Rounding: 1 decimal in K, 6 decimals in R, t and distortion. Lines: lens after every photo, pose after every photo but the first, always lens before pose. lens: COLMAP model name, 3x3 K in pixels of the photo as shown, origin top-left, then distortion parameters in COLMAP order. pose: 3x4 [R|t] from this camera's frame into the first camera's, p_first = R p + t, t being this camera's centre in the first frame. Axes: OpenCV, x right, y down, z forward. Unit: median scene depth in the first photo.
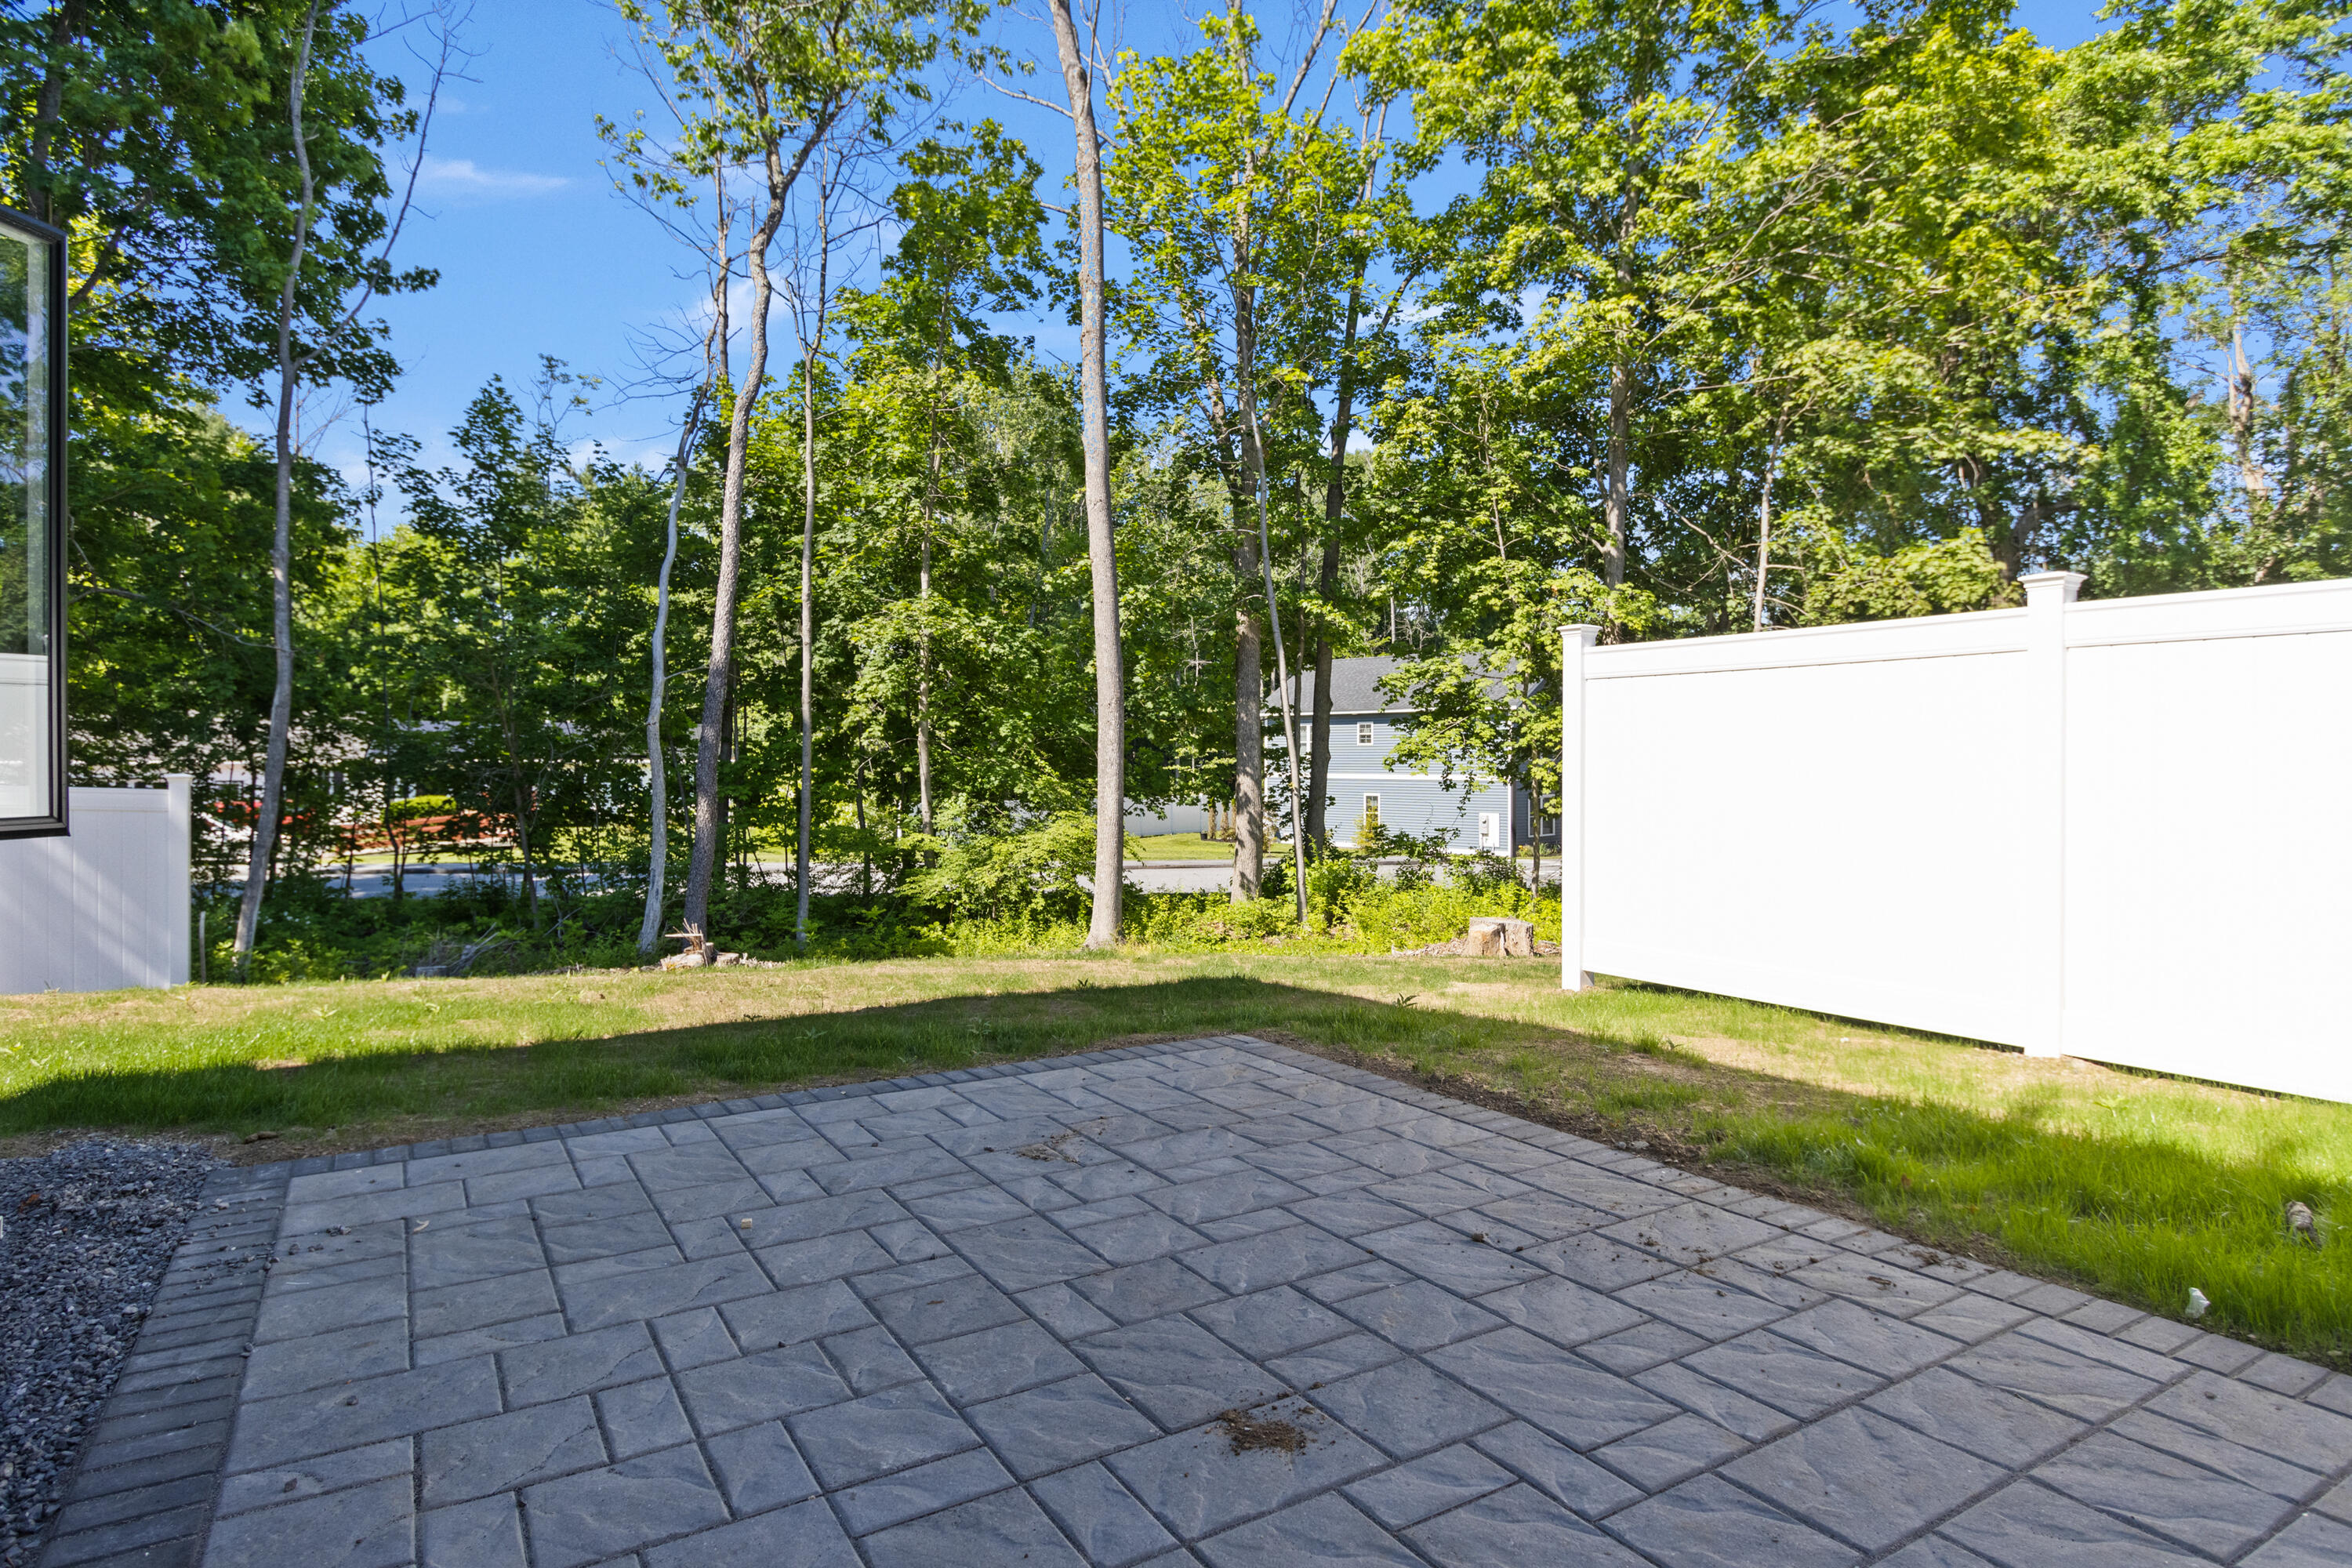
lens RADIAL K [[1262.2, 0, 1145.9], [0, 1262.2, 753.1], [0, 0, 1]] dist [0.006689, -0.001080]
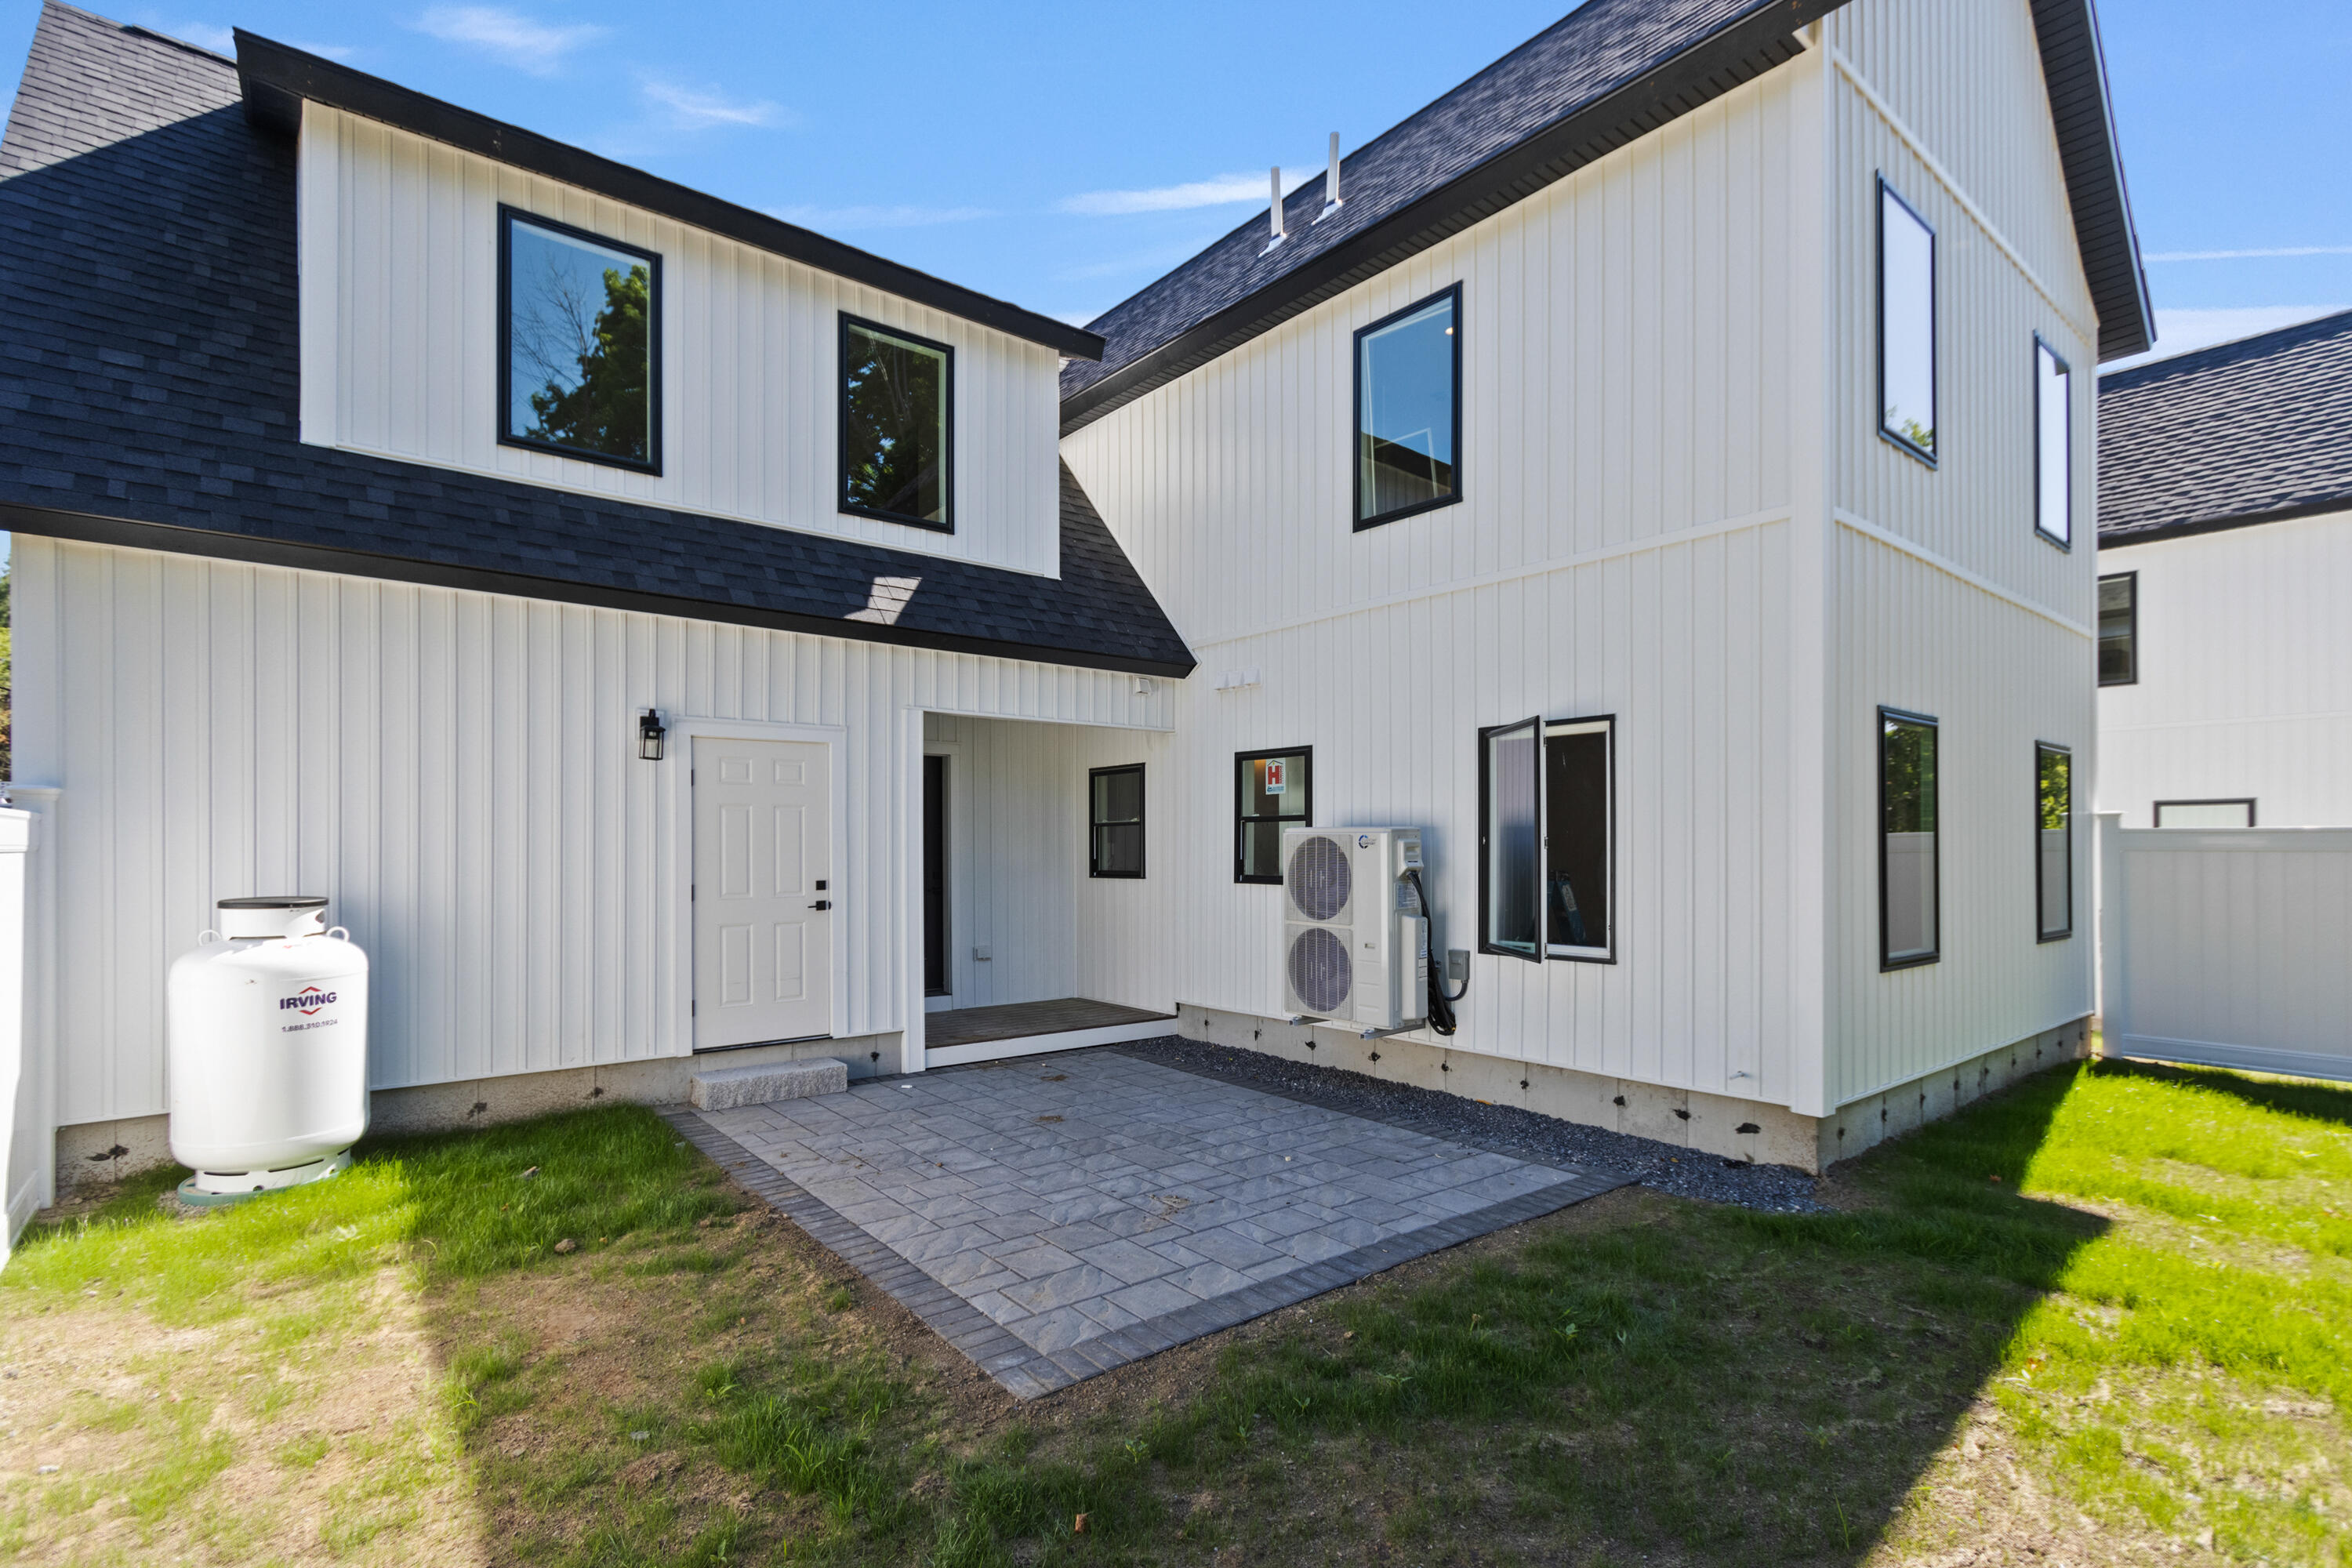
lens RADIAL K [[1139.4, 0, 1187.7], [0, 1139.4, 879.6], [0, 0, 1]] dist [0.006499, -0.001690]
pose [[-0.987698, 0.000756, -0.156372, 0.151663], [-0.003053, 0.999704, 0.024120, -0.143322], [0.156344, 0.024300, -0.987404, 2.976012]]
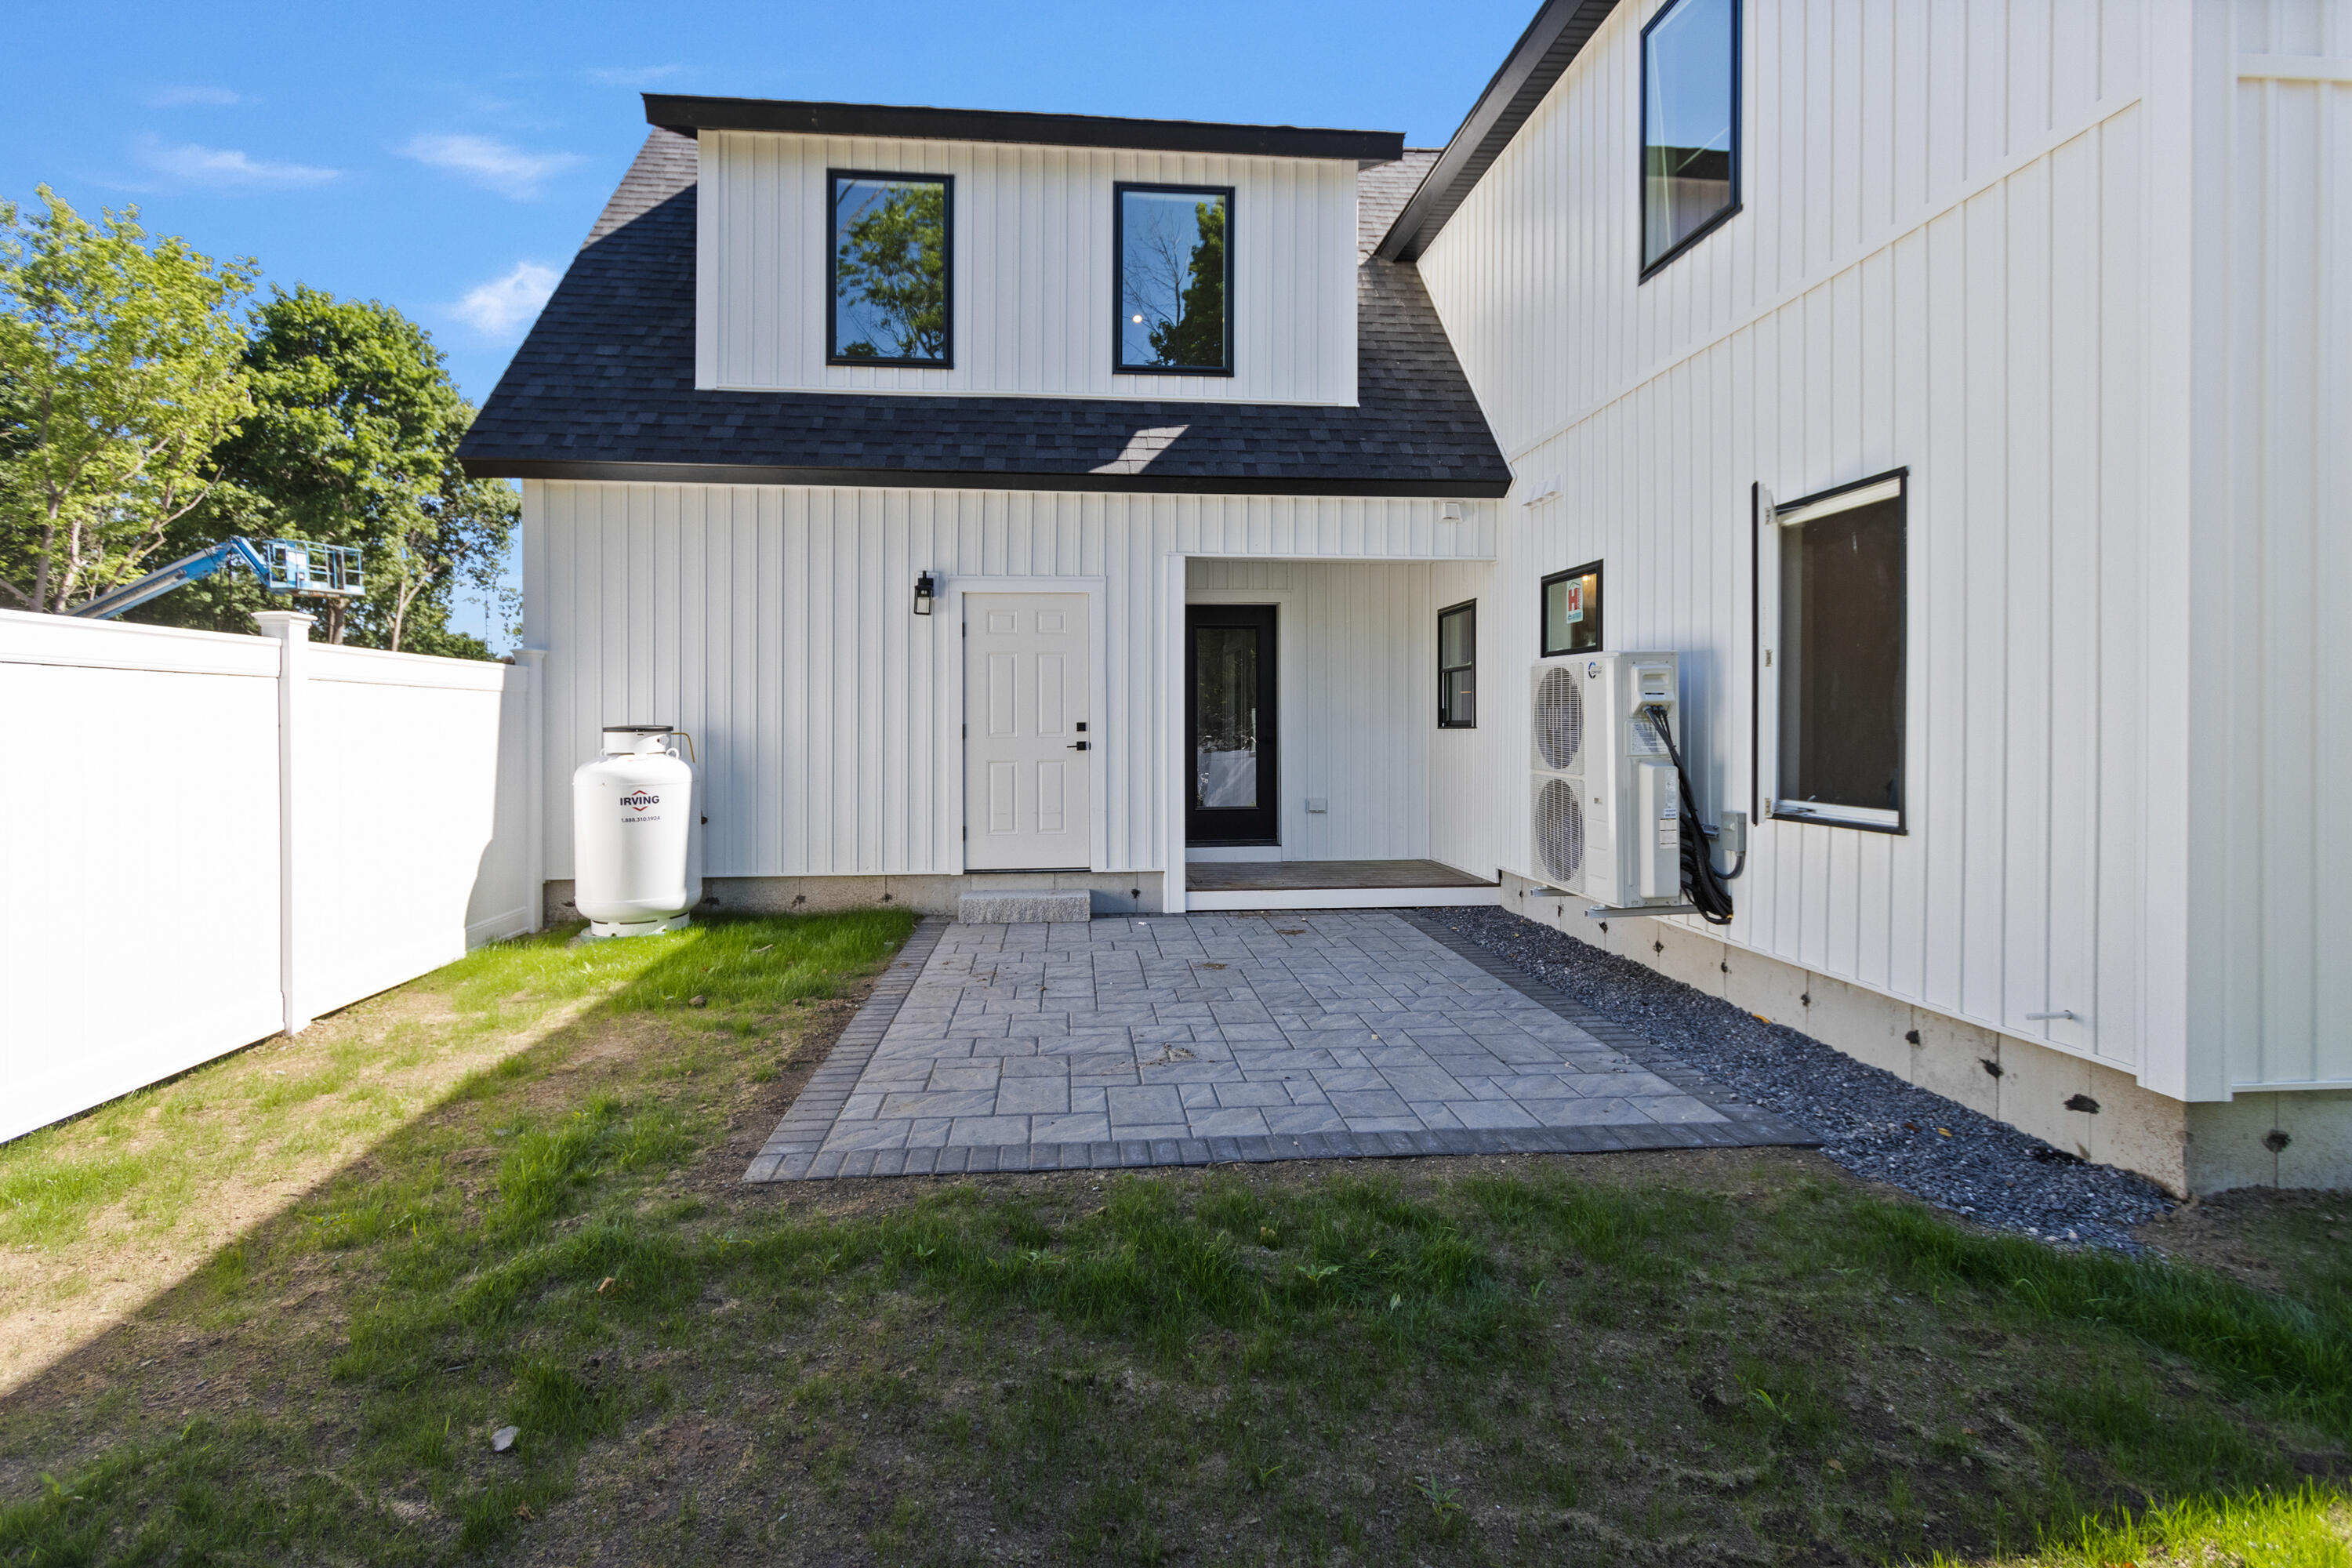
lens RADIAL K [[1139.4, 0, 1159.4], [0, 1139.4, 760.8], [0, 0, 1]] dist [0.006499, -0.001690]
pose [[-0.902840, -0.015945, 0.429680, -0.765087], [-0.003490, 0.999551, 0.029758, -0.068341], [-0.429962, 0.025368, -0.902491, 2.708645]]
